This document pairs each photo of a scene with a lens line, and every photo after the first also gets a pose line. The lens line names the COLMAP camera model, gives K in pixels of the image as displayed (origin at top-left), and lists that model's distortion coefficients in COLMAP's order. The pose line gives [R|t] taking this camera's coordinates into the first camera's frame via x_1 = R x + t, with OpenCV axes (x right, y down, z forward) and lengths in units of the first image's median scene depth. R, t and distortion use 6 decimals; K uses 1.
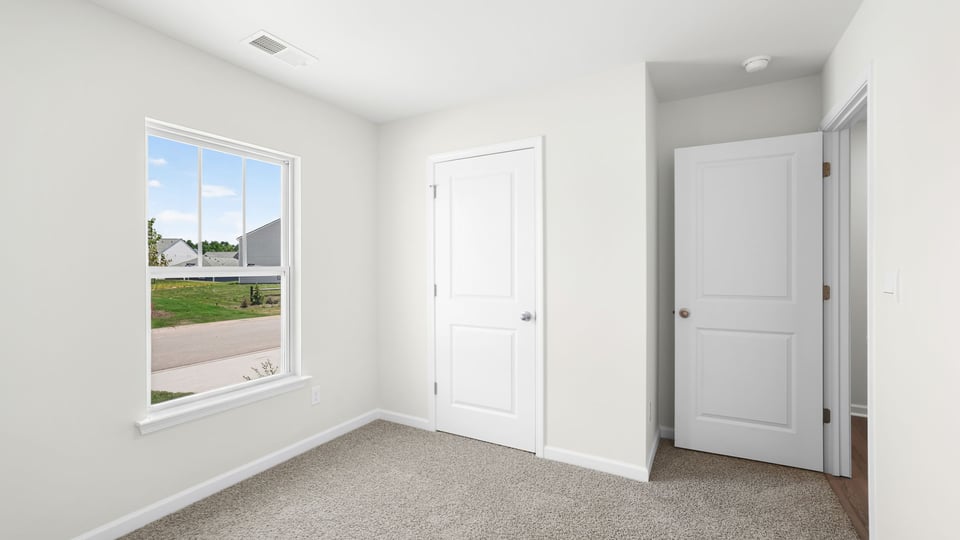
lens RADIAL K [[421.8, 0, 478.7], [0, 421.8, 264.1], [0, 0, 1]] dist [-0.048442, 0.016793]
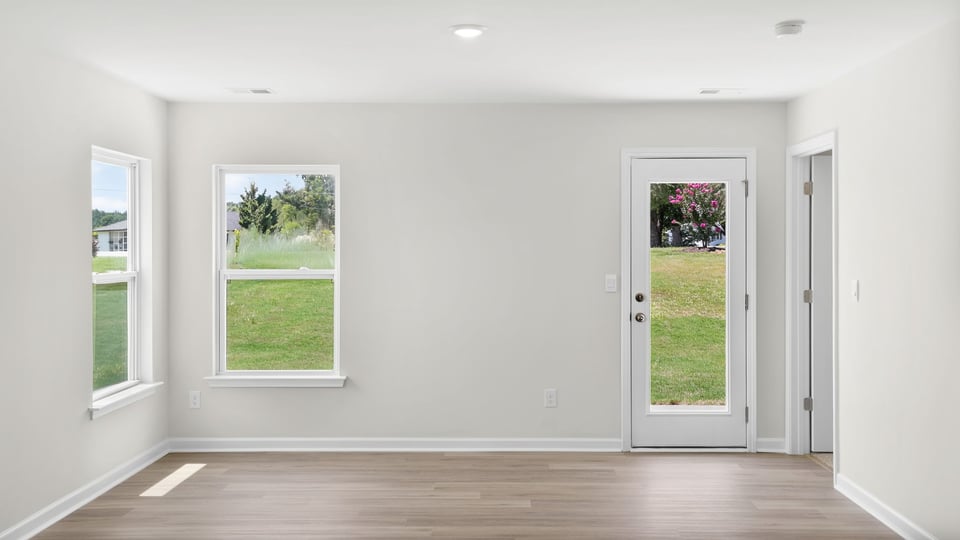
lens RADIAL K [[909.4, 0, 482.9], [0, 909.4, 252.3], [0, 0, 1]] dist [0.042681, 0.004553]
pose [[0.880450, 0.000205, 0.474140, -0.765104], [-0.000739, 0.999999, 0.000940, -0.043676], [-0.474139, -0.001178, 0.880449, -1.289061]]
